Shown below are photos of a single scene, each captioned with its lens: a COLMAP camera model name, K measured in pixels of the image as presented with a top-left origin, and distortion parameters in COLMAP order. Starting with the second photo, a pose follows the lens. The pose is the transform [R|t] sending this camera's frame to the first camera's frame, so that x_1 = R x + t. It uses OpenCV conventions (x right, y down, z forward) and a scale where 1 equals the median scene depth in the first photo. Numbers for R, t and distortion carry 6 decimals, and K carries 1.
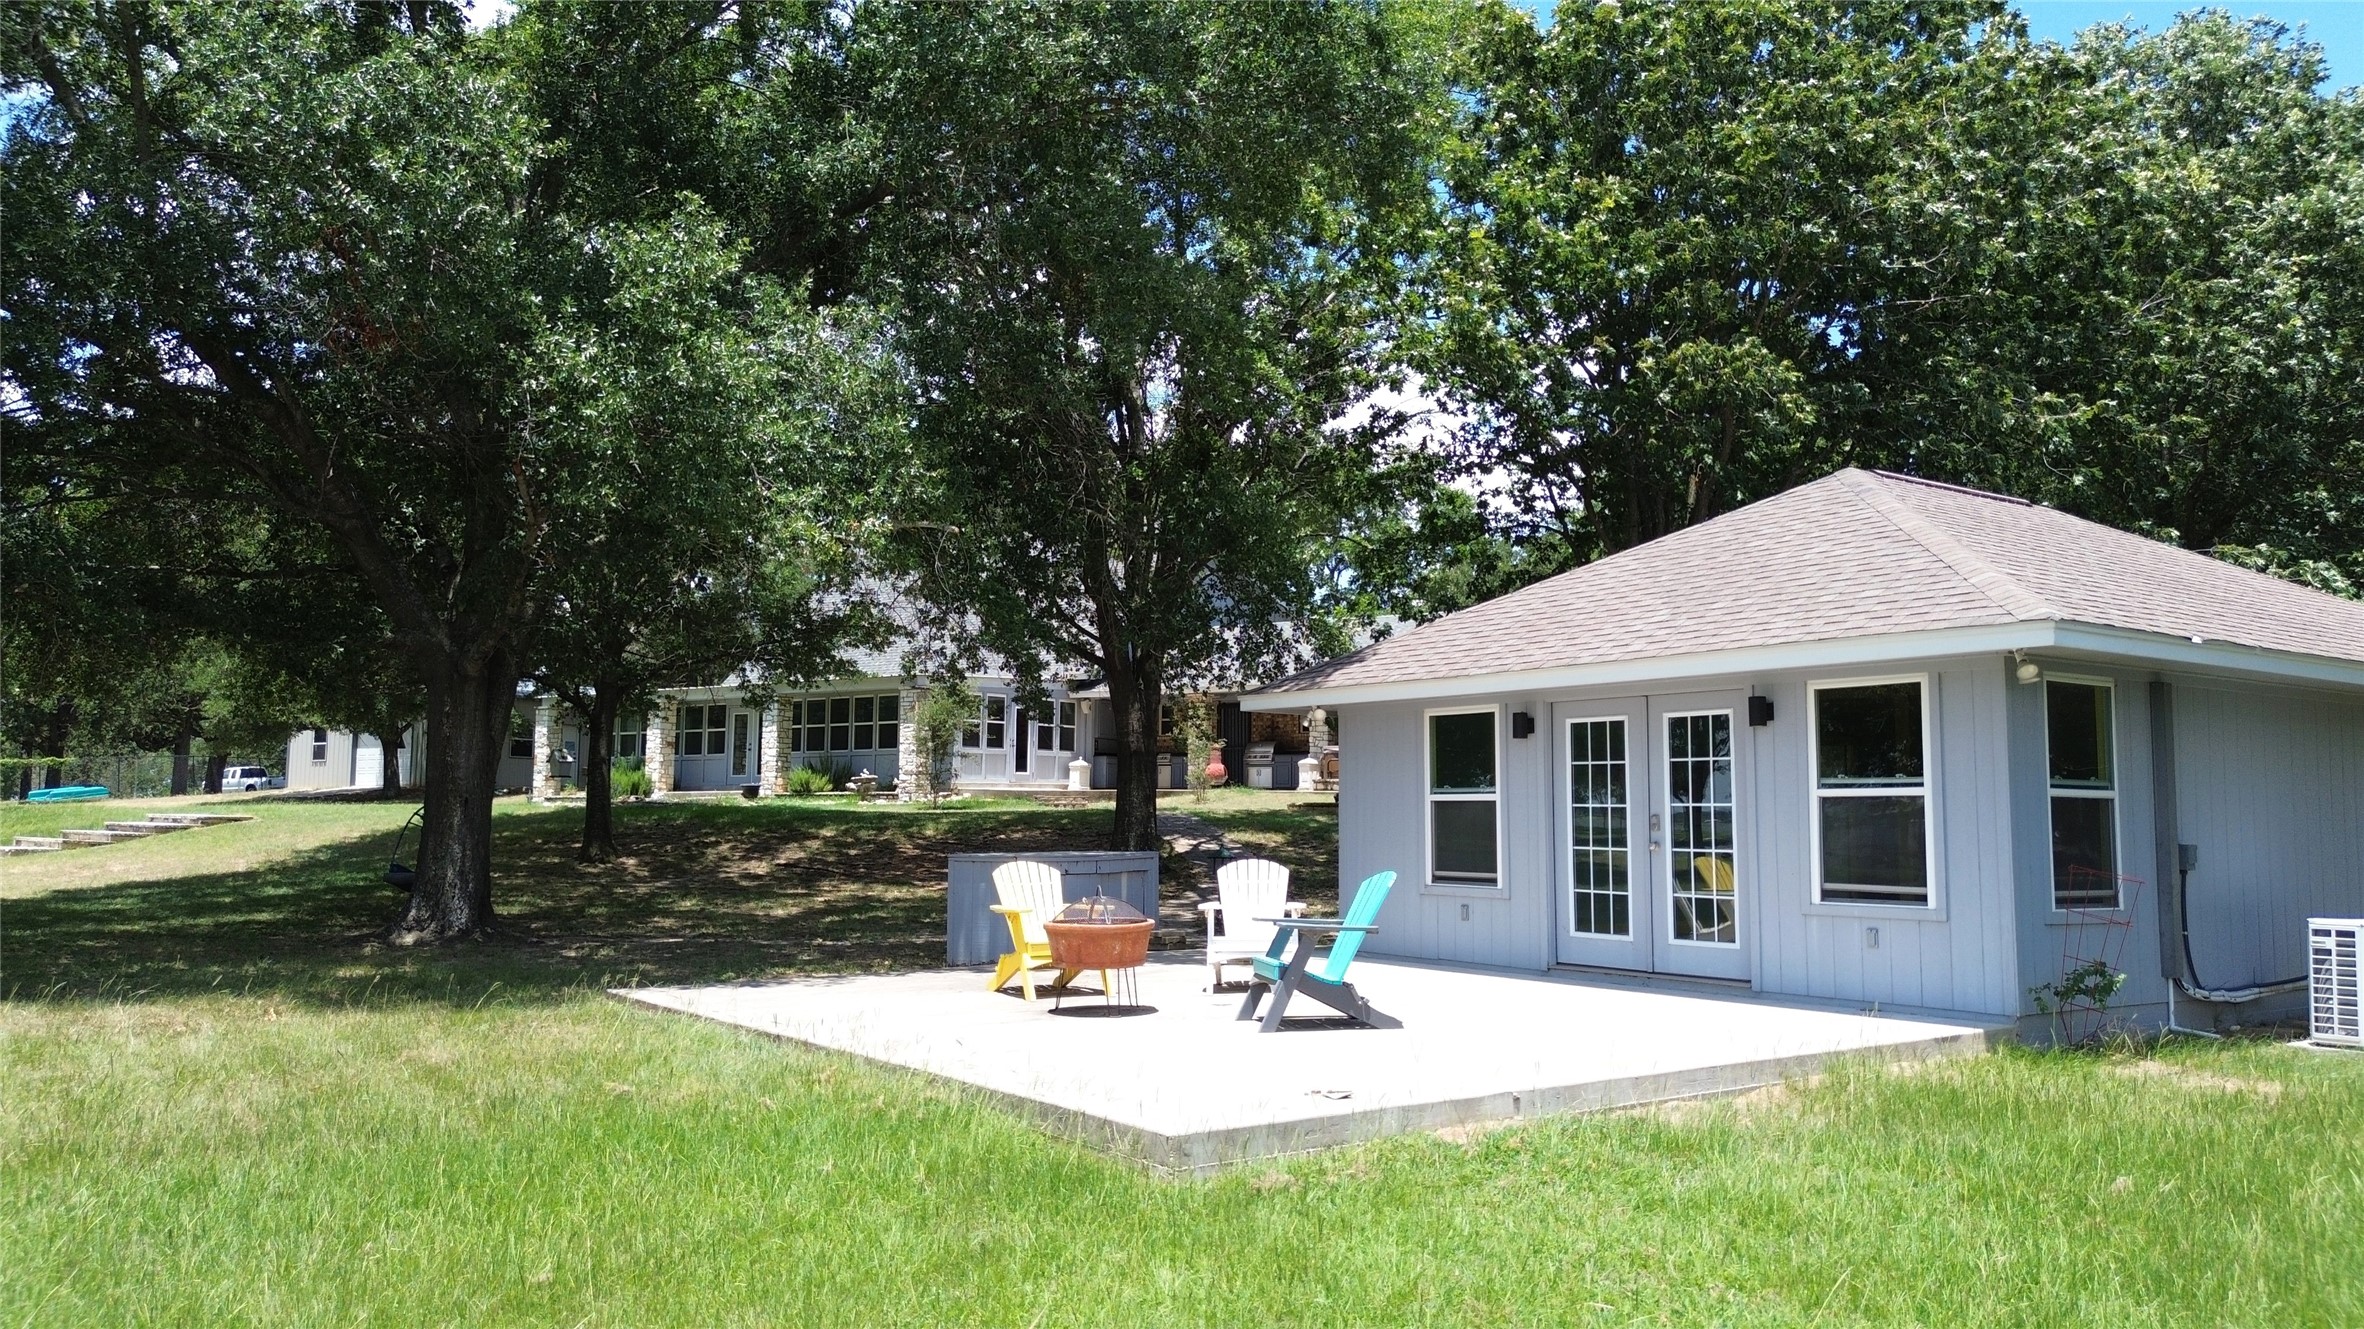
lens RADIAL K [[1666.4, 0, 1182.0], [0, 1666.4, 664.5], [0, 0, 1]] dist [0.001014, -0.000039]
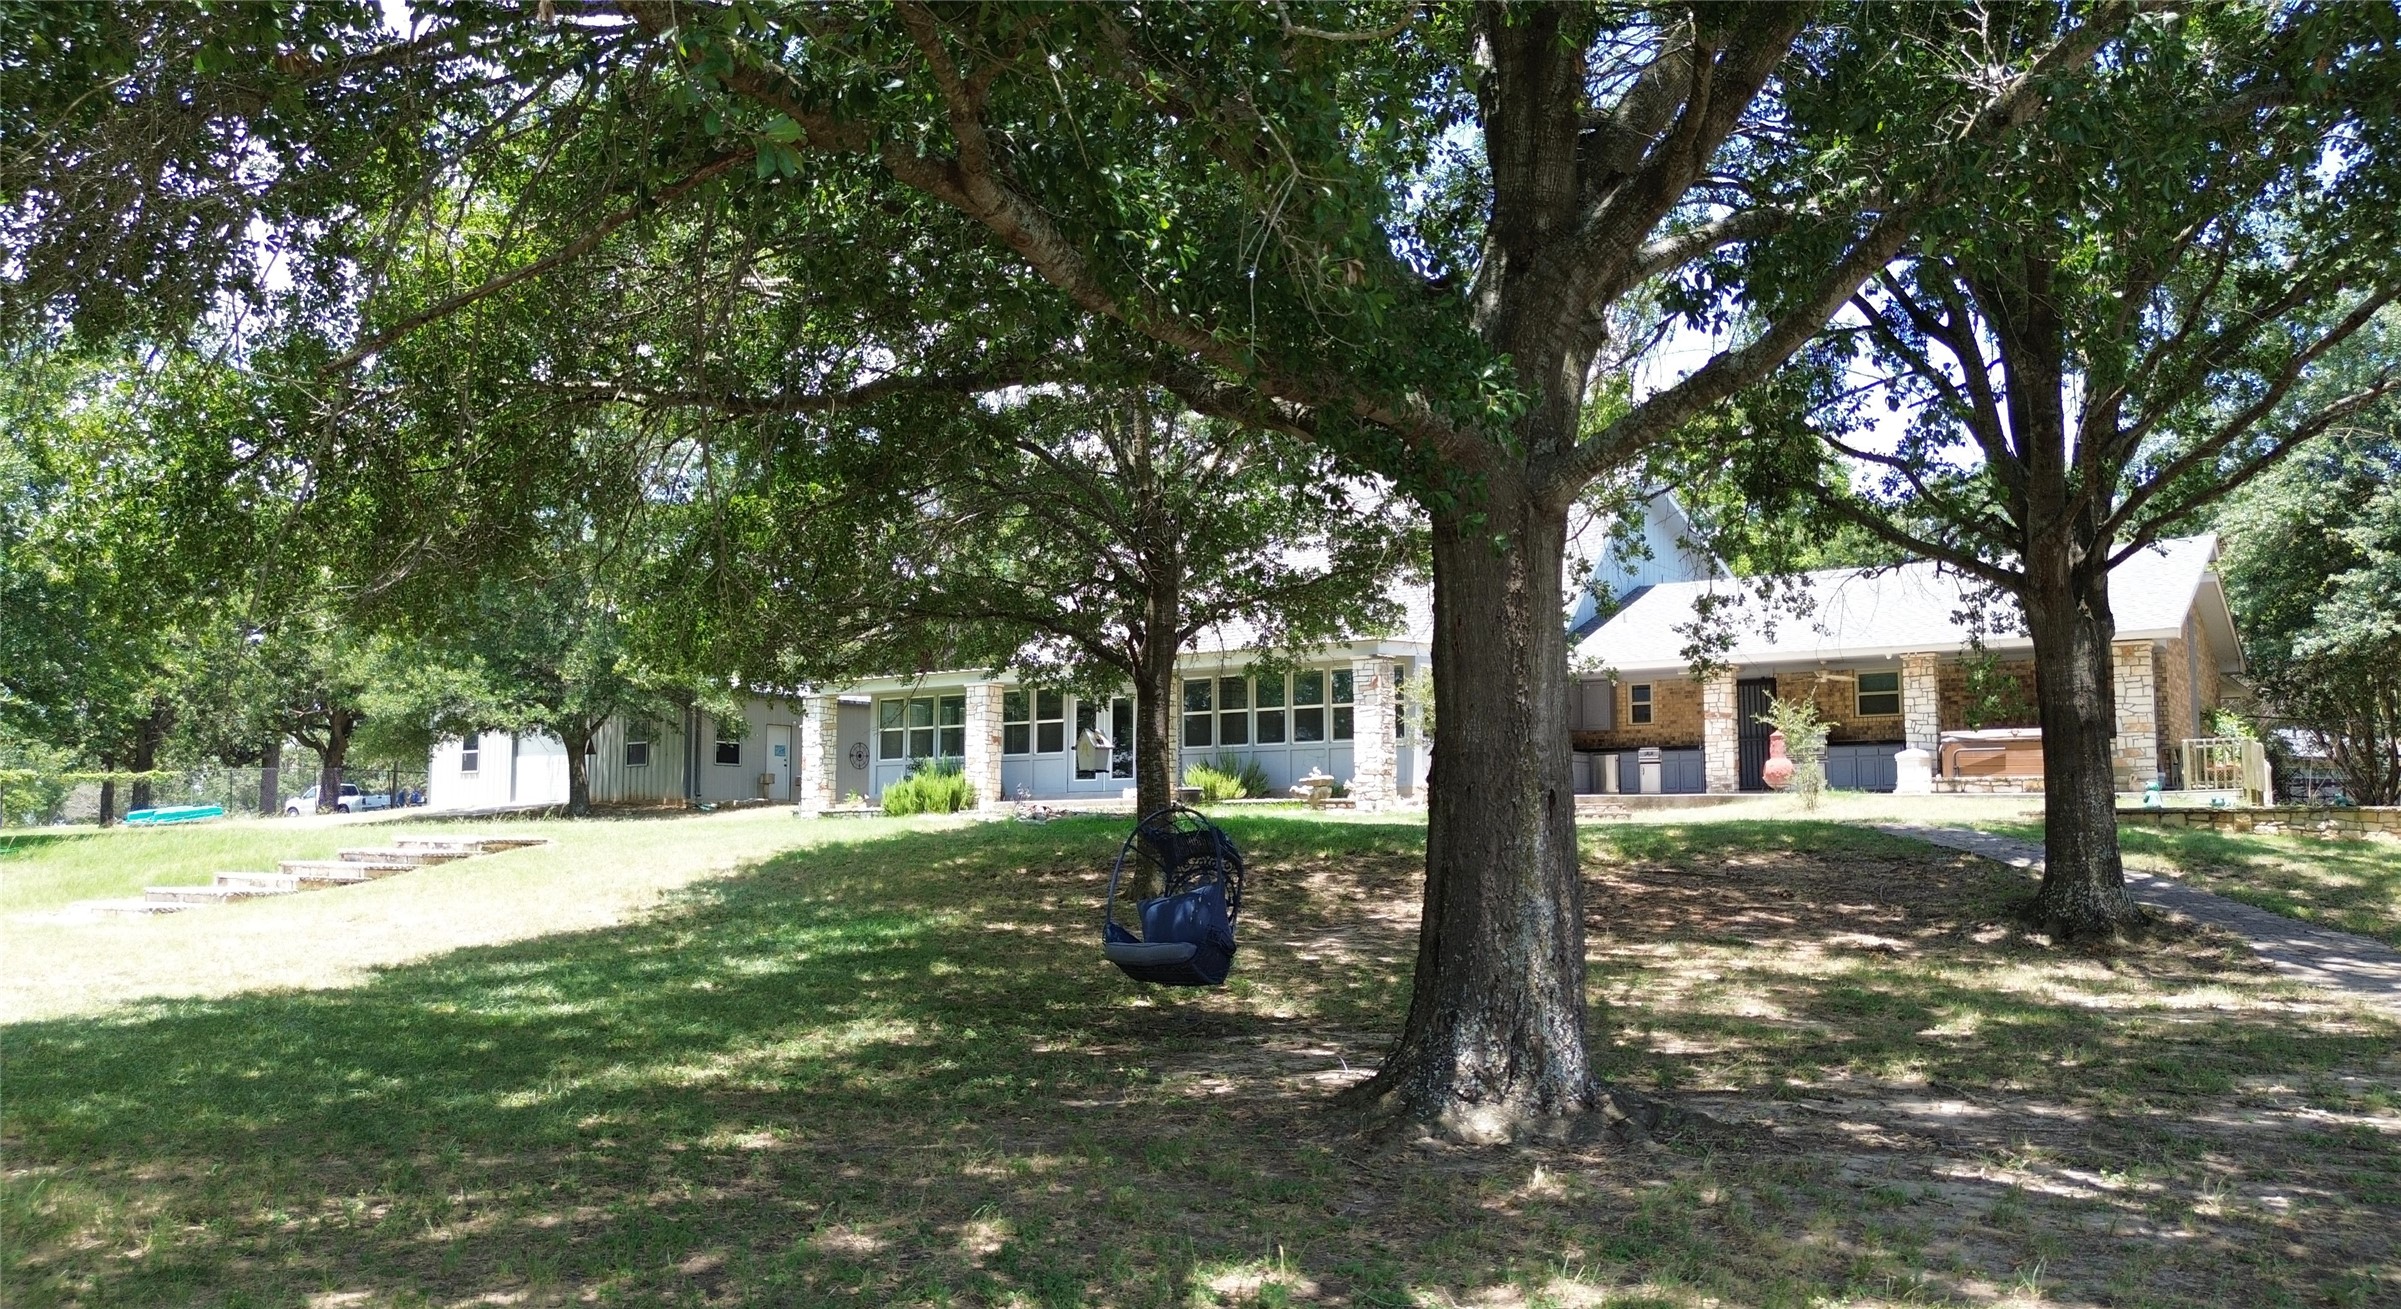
lens RADIAL K [[1743.1, 0, 1200.5], [0, 1743.1, 654.5], [0, 0, 1]] dist [0.022968, -0.000295]
pose [[0.999551, -0.010095, -0.028221, -0.217827], [0.009795, 0.999894, -0.010740, 0.020541], [0.028327, 0.010459, 0.999544, 0.229600]]
